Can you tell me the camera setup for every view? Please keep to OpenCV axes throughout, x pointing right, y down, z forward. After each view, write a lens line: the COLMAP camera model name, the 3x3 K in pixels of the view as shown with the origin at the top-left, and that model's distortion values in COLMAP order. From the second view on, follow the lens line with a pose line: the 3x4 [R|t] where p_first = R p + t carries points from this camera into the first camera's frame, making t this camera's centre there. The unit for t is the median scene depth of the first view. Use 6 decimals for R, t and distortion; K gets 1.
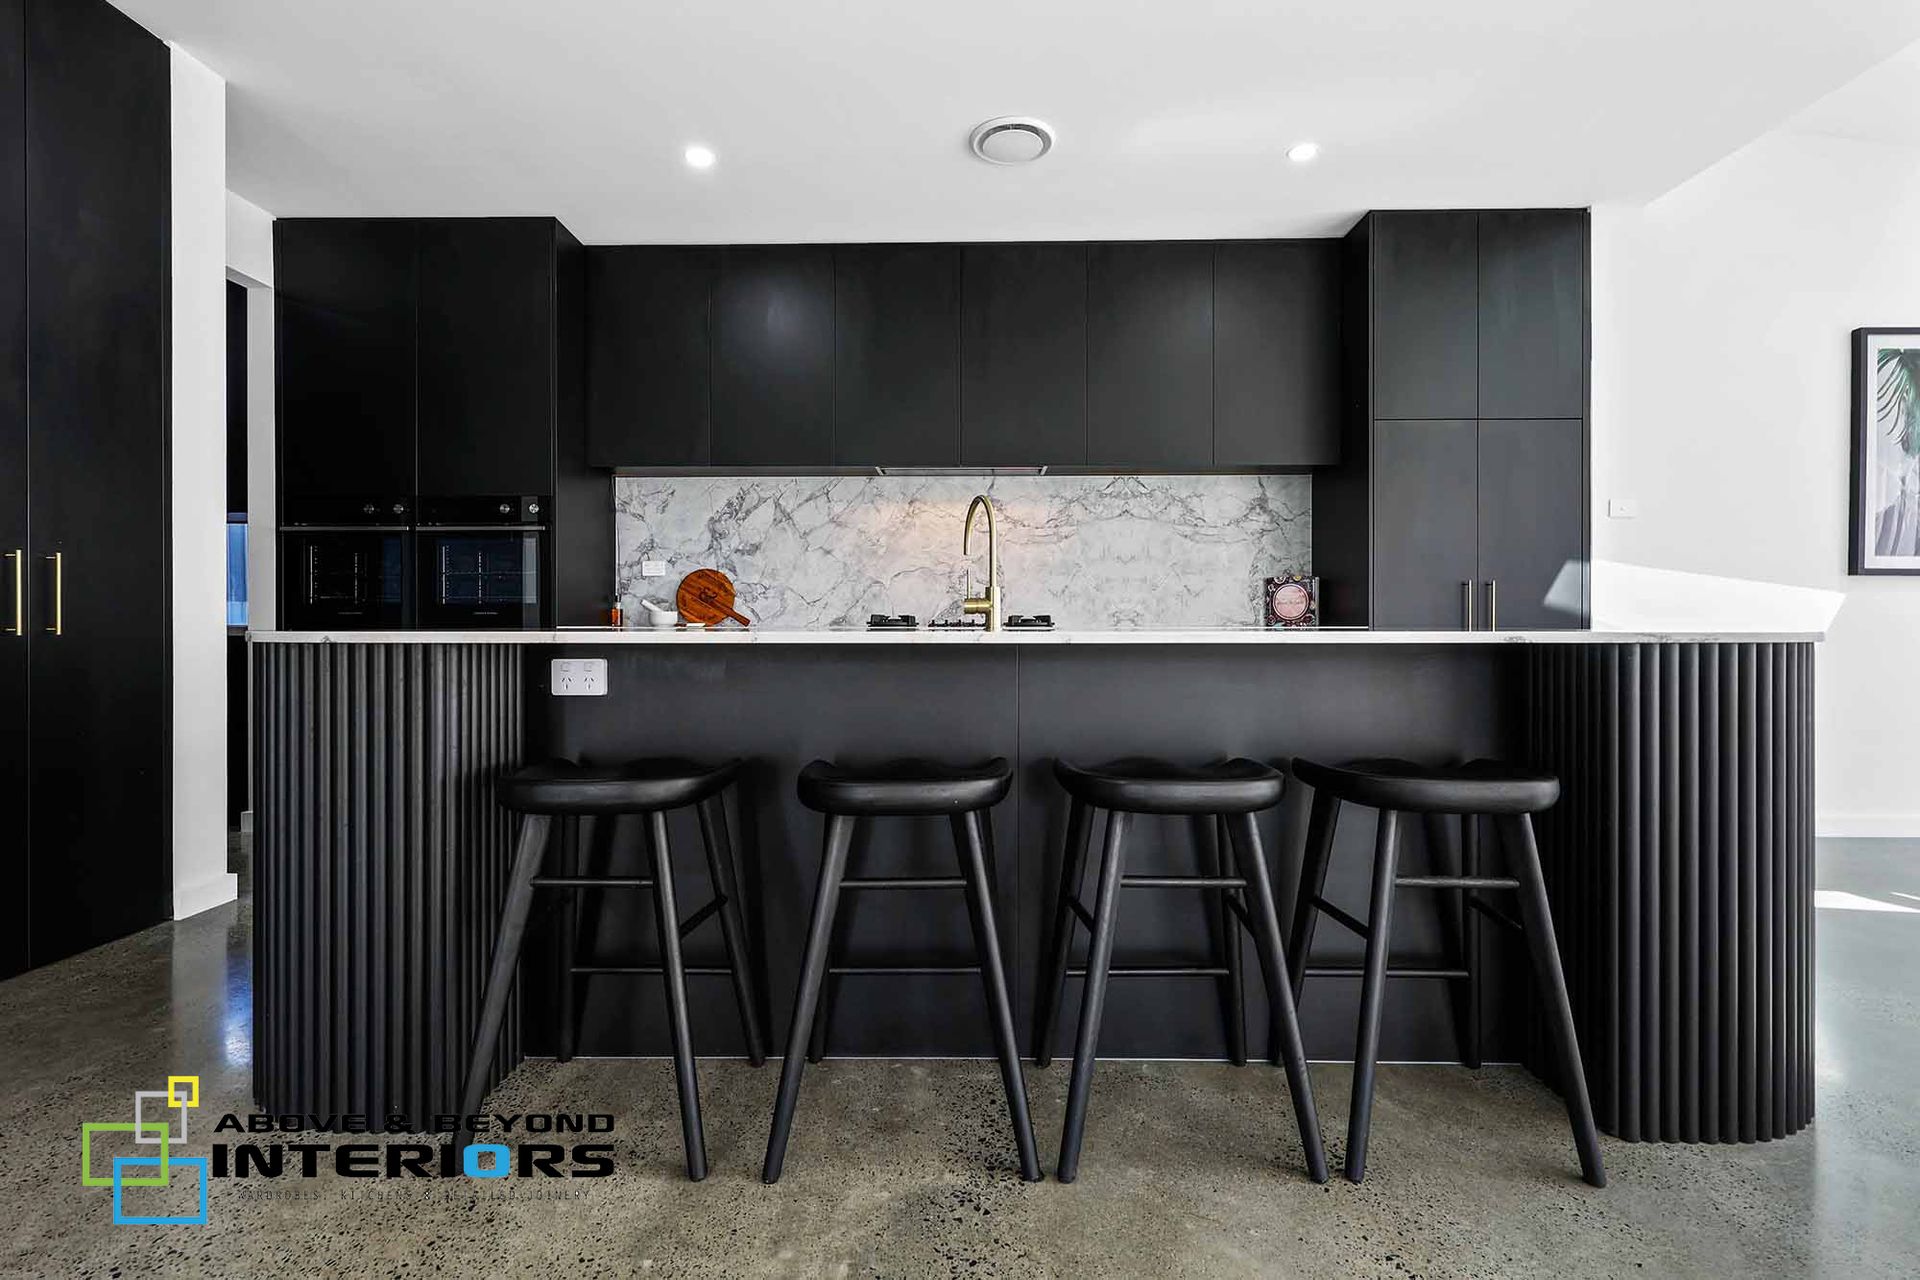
lens RADIAL K [[923.5, 0, 967.0], [0, 923.5, 629.1], [0, 0, 1]] dist [0.002381, -0.001125]
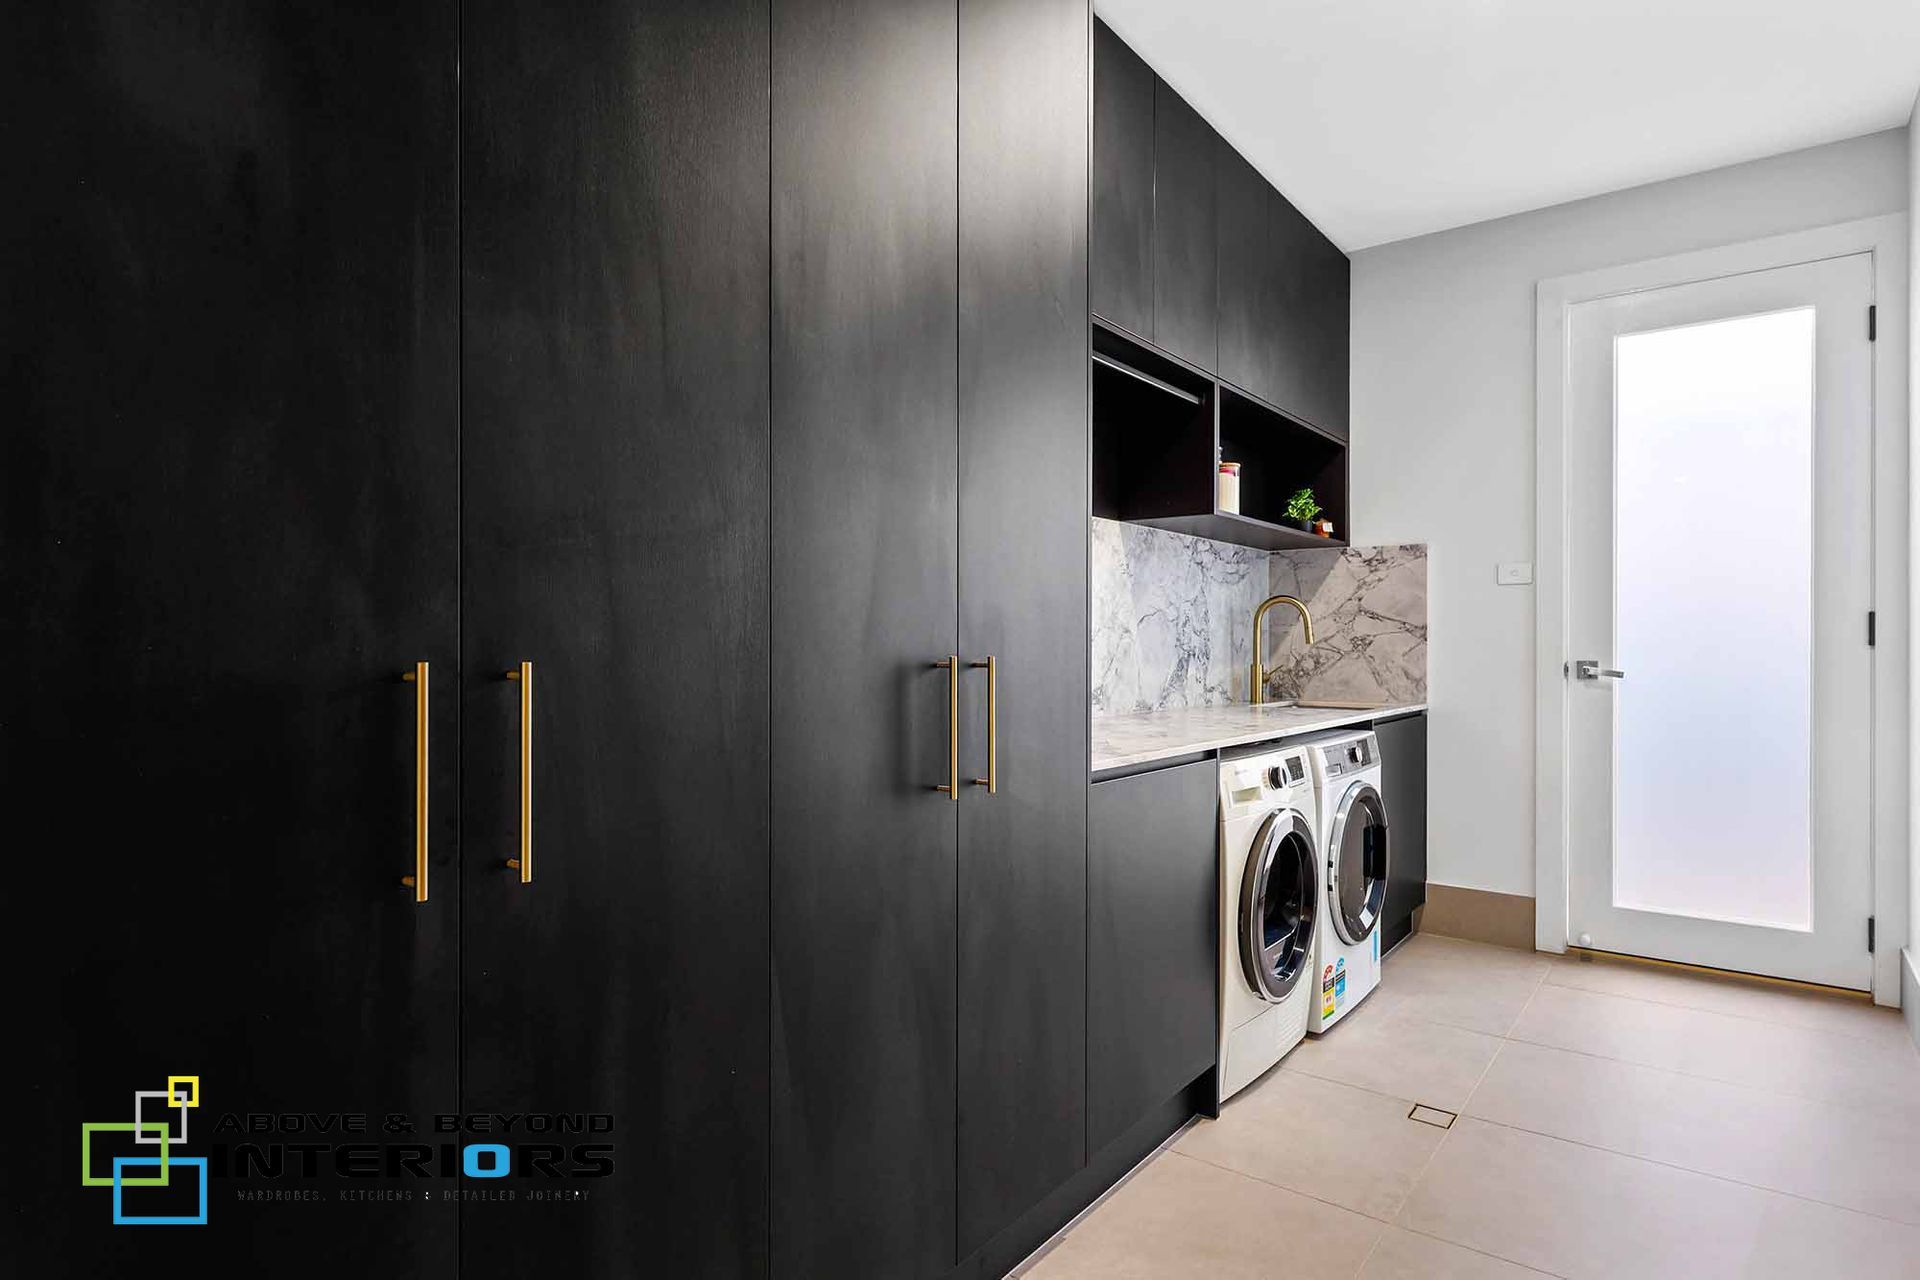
lens RADIAL K [[1024.4, 0, 960.2], [0, 1024.4, 645.0], [0, 0, 1]] dist [0.000173, 0.000004]
pose [[0.608259, 0.001310, 0.793738, -0.810931], [0.001567, 0.999995, -0.002852, -0.043312], [-0.793737, 0.002979, 0.608253, 0.729935]]
